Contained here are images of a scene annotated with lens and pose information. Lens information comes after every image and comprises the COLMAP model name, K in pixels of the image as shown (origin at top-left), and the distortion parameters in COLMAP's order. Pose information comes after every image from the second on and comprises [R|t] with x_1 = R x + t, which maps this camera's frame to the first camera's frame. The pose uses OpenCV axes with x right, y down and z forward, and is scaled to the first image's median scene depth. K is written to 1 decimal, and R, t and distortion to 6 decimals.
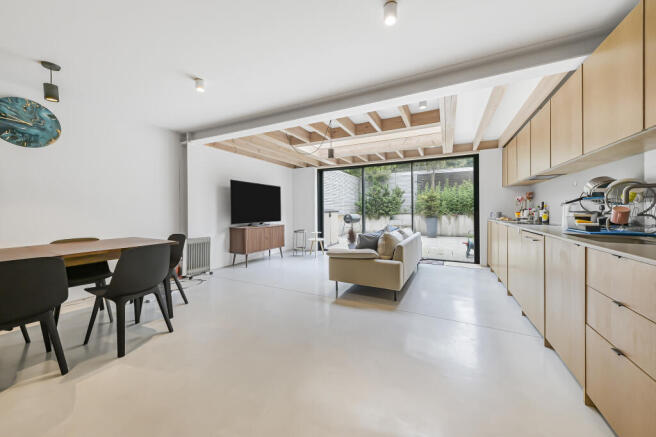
lens RADIAL K [[234.2, 0, 333.4], [0, 234.2, 212.0], [0, 0, 1]] dist [-0.001752, 0.000006]
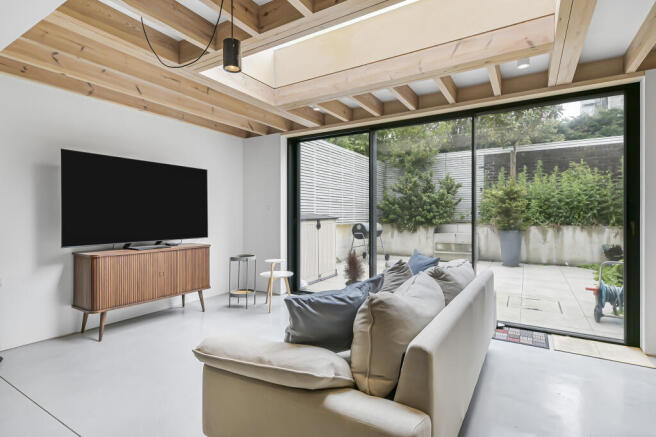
lens RADIAL K [[336.1, 0, 329.6], [0, 336.1, 221.3], [0, 0, 1]] dist [0.005766, -0.001078]
pose [[0.996437, 0.004557, -0.084212, 0.097146], [-0.003851, 0.999956, 0.008538, -0.003755], [0.084248, -0.008183, 0.996411, 0.278595]]
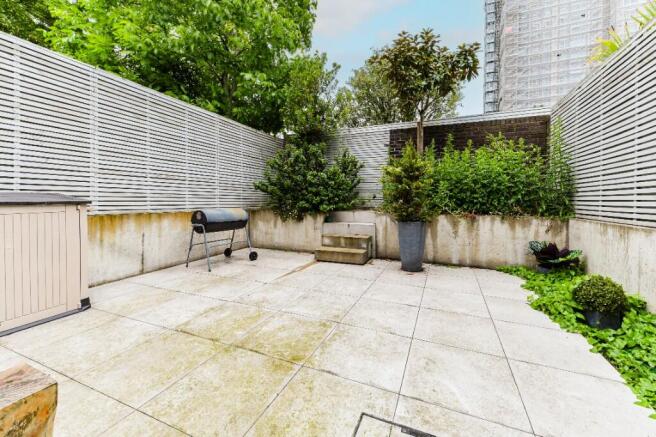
lens RADIAL K [[256.2, 0, 325.5], [0, 256.2, 203.4], [0, 0, 1]] dist [0.000984, -0.000077]
pose [[0.999882, 0.013051, 0.008150, 0.439506], [-0.013049, 0.999915, -0.000257, -0.007832], [-0.008152, 0.000150, 0.999967, 0.919414]]
